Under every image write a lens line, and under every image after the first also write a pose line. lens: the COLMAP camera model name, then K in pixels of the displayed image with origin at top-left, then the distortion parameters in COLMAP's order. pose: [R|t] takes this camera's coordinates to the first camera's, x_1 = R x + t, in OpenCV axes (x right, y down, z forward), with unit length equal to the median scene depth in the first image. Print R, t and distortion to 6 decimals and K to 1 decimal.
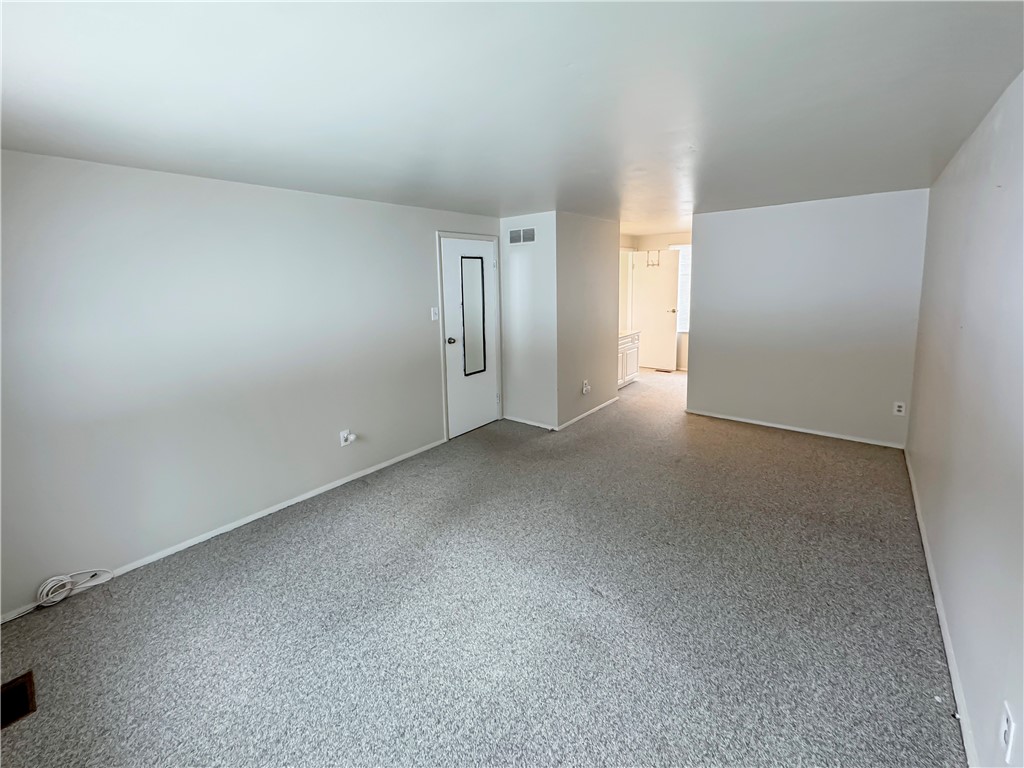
lens RADIAL K [[412.2, 0, 512.9], [0, 412.2, 388.6], [0, 0, 1]] dist [-0.002972, -0.000309]
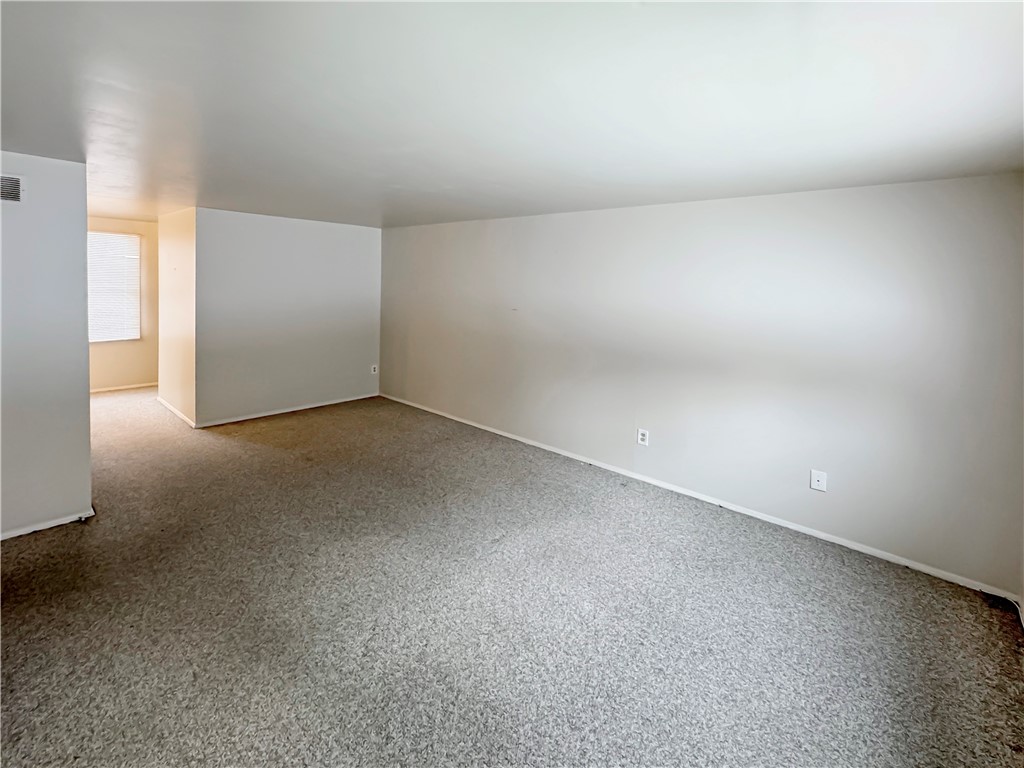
lens RADIAL K [[414.1, 0, 528.8], [0, 414.1, 384.8], [0, 0, 1]] dist [-0.000484, -0.000054]
pose [[0.082165, -0.218107, 0.972460, -0.825634], [0.220020, 0.955654, 0.195748, -0.110083], [-0.972029, 0.197877, 0.126509, 0.730805]]
